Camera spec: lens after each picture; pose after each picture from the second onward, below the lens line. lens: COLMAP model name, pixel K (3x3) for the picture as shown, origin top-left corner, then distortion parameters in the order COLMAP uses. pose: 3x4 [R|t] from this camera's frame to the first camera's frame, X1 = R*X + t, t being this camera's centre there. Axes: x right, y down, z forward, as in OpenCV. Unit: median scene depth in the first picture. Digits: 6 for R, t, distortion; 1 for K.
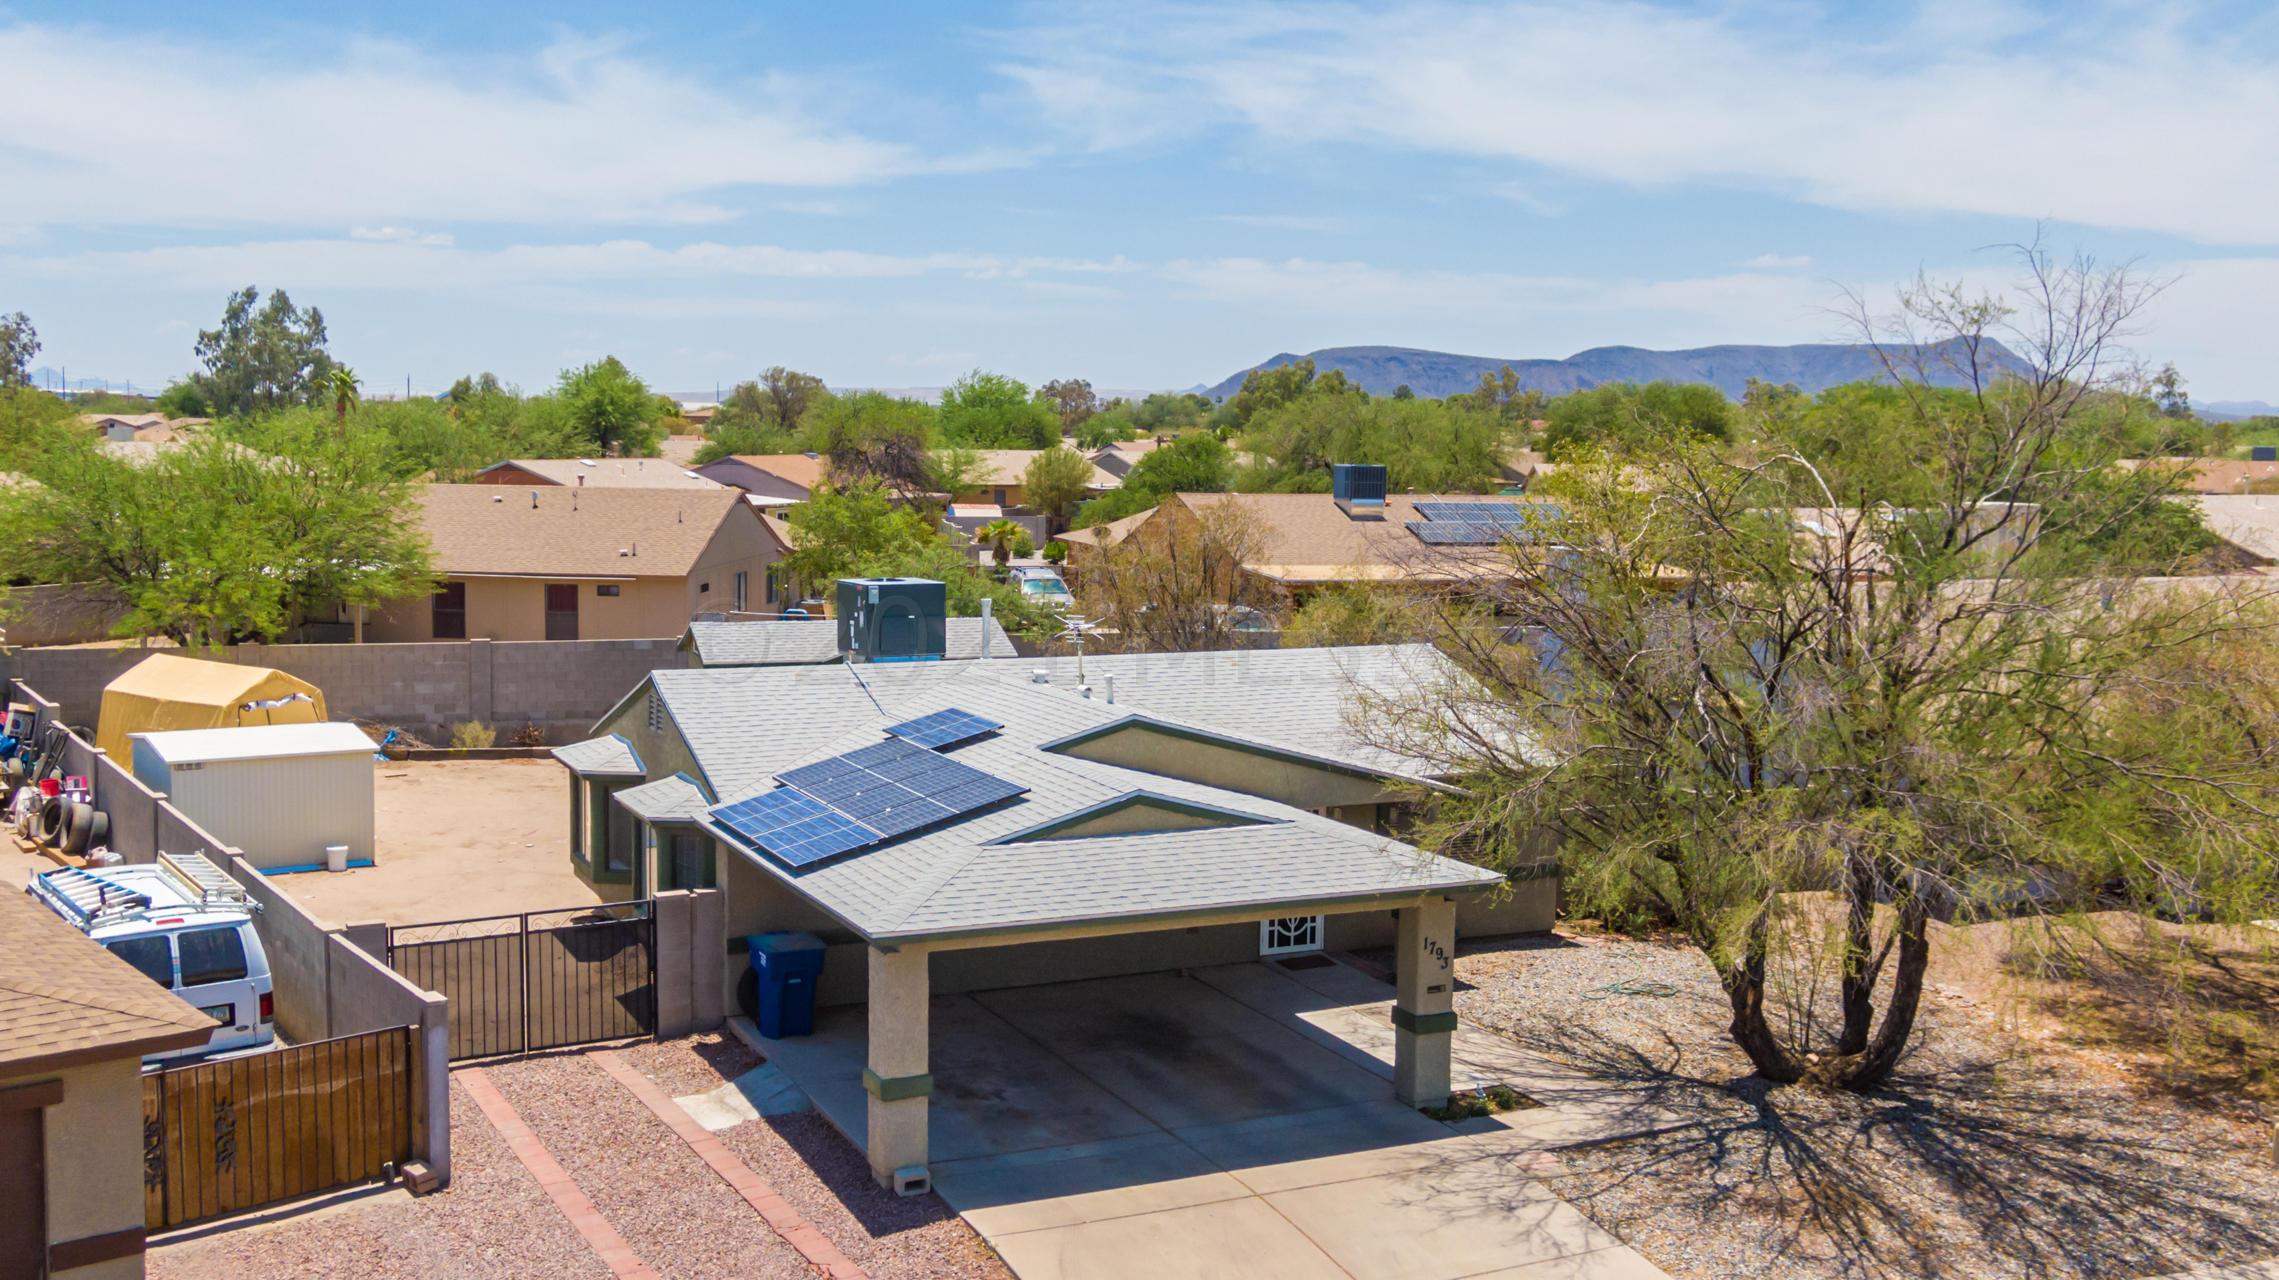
lens RADIAL K [[2255.2, 0, 1139.5], [0, 2255.2, 640.0], [0, 0, 1]] dist [0.026939, 0.032429]
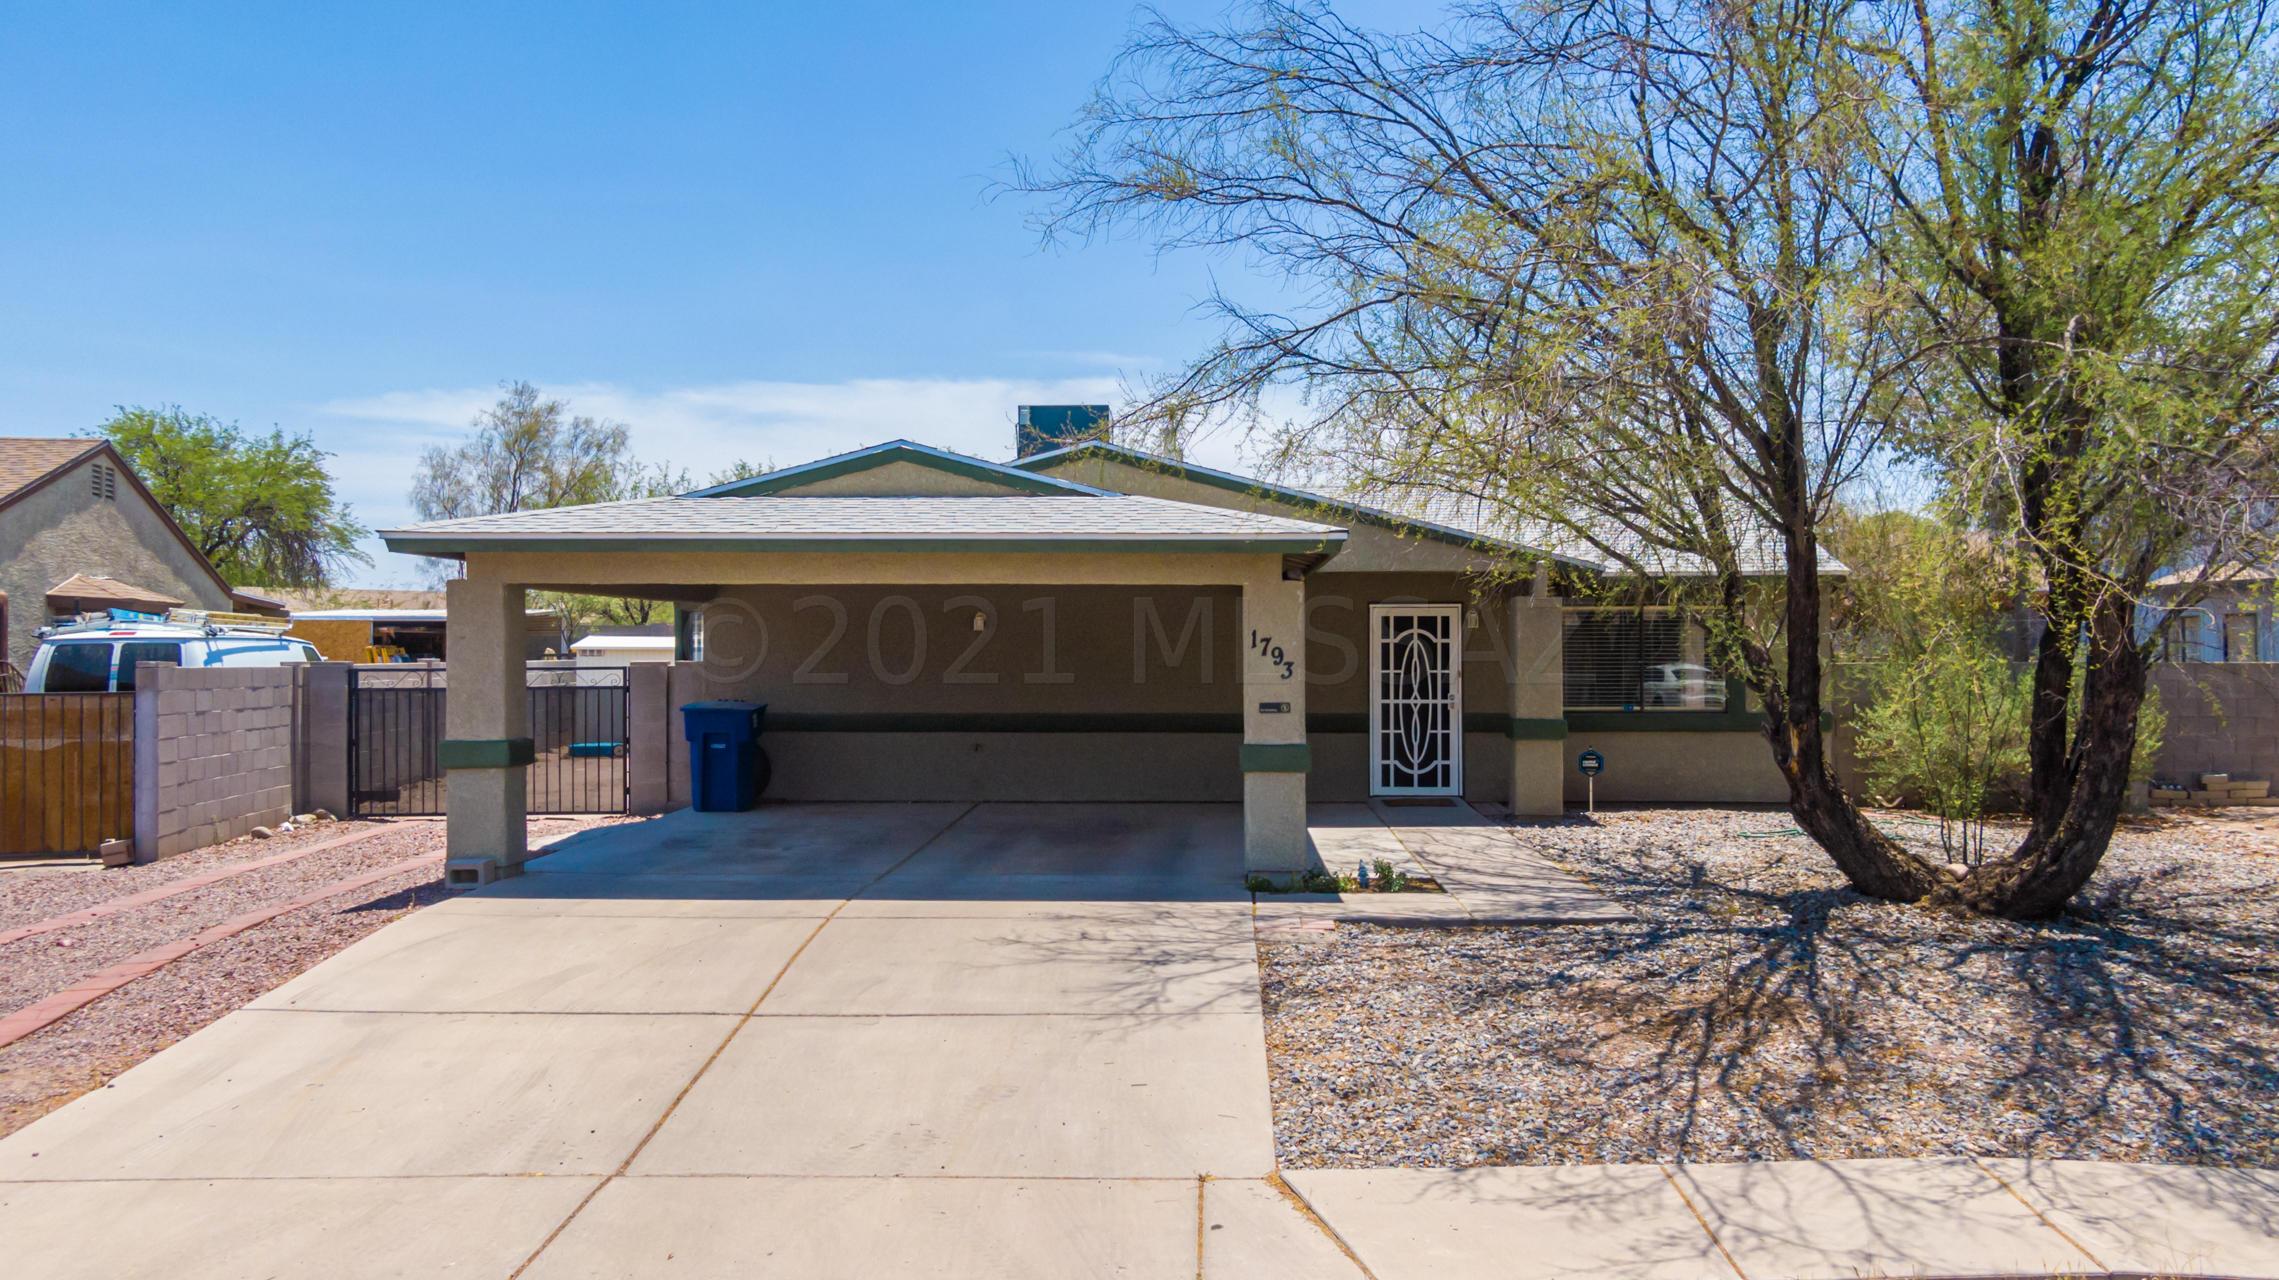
lens RADIAL K [[1791.3, 0, 1139.5], [0, 1791.3, 640.0], [0, 0, 1]] dist [0.003650, 0.008477]
pose [[0.875590, -0.023693, -0.482474, 0.347139], [-0.032622, 0.993616, -0.107997, 0.187036], [0.481952, 0.110300, 0.869227, 0.479588]]
